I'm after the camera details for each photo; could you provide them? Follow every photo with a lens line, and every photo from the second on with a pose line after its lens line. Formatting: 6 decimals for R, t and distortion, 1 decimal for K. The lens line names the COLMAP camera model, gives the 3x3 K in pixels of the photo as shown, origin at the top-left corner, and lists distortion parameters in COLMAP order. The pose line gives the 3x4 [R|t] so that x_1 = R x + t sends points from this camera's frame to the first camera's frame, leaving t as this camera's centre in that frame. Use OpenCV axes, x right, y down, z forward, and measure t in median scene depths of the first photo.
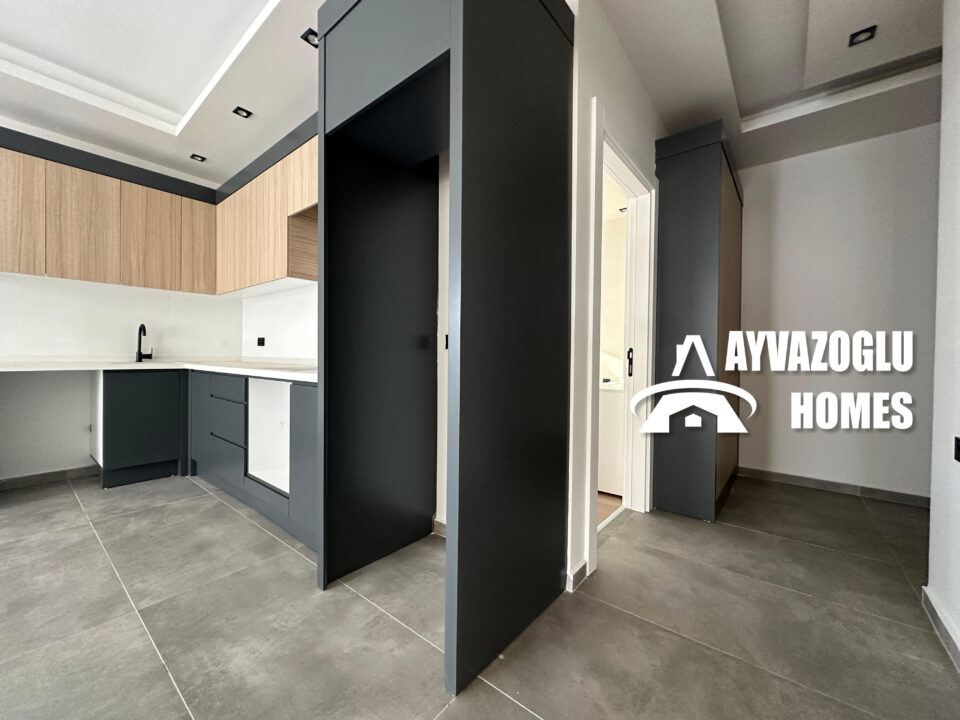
lens RADIAL K [[382.3, 0, 480.0], [0, 382.3, 360.0], [0, 0, 1]] dist [-0.000051, -0.000109]
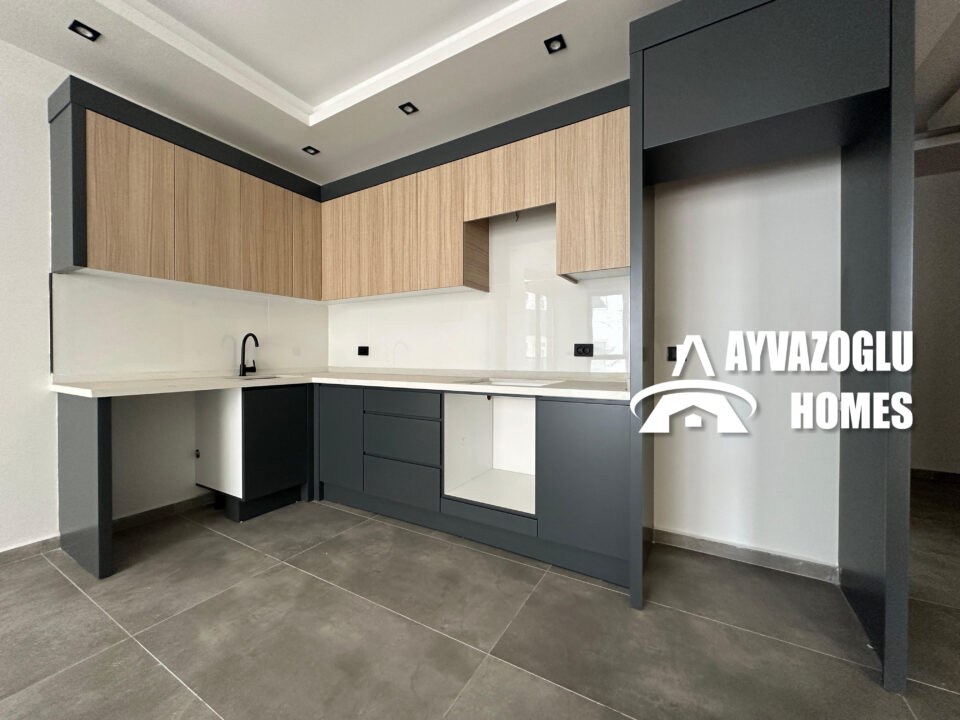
lens RADIAL K [[382.3, 0, 480.0], [0, 382.3, 360.0], [0, 0, 1]] dist [-0.000051, -0.000109]
pose [[0.988946, -0.014051, 0.147608, -0.578053], [0.013767, 0.999901, 0.002942, -0.032760], [-0.147635, -0.000877, 0.989042, 0.049407]]
